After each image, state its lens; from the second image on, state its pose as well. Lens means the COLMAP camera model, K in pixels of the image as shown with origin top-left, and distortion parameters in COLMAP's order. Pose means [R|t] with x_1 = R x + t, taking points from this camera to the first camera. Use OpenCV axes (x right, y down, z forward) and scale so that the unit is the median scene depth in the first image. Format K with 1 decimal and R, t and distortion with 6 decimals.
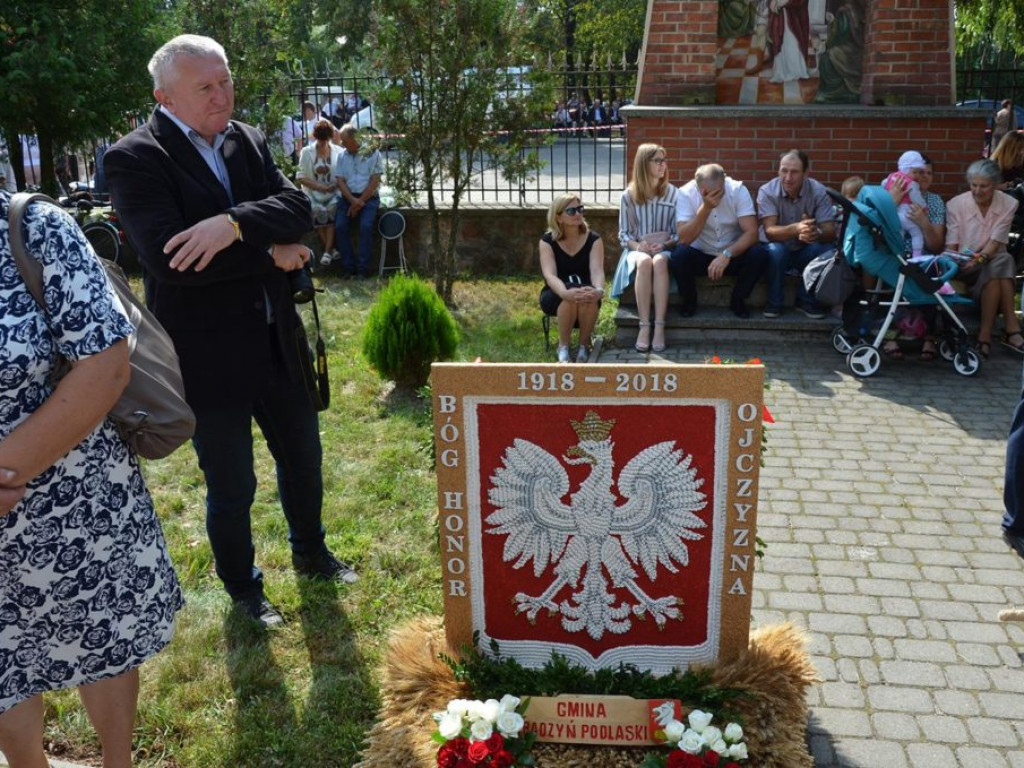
lens RADIAL K [[923.8, 0, 512.0], [0, 923.8, 384.0], [0, 0, 1]] dist [-0.158030, 0.134432]
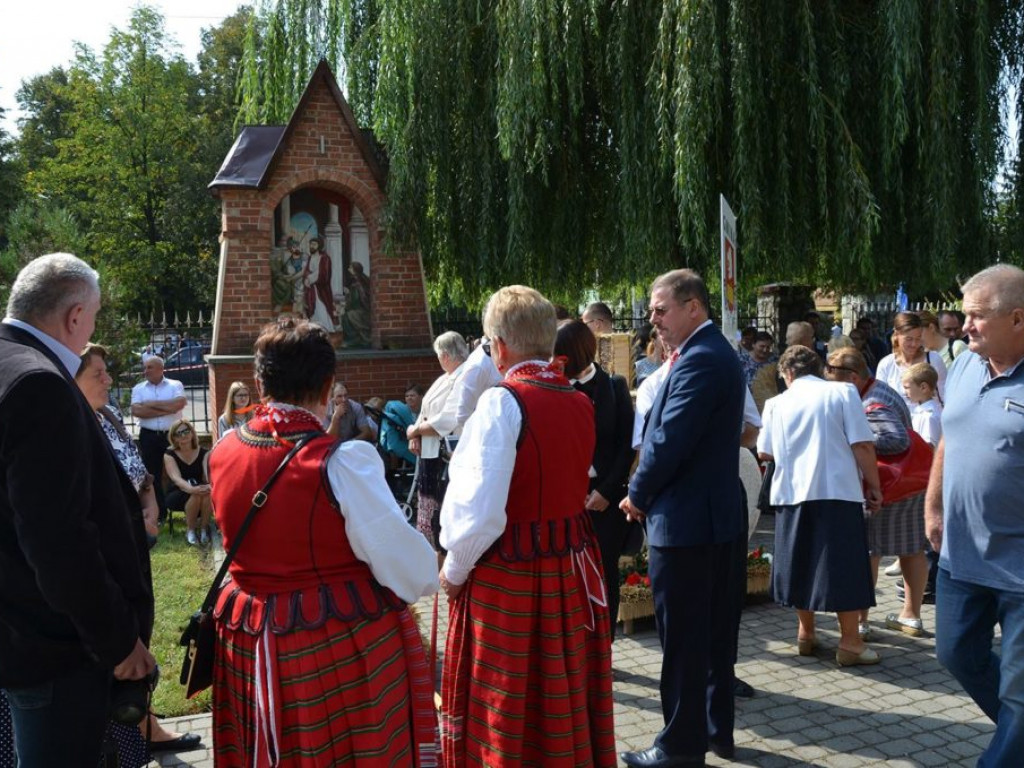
lens RADIAL K [[923.8, 0, 512.0], [0, 923.8, 384.0], [0, 0, 1]] dist [-0.158030, 0.134432]
pose [[0.859566, -0.031814, 0.510034, -0.178952], [0.160005, 0.964631, -0.209487, 0.089669], [-0.485330, 0.261676, 0.834255, -0.335830]]
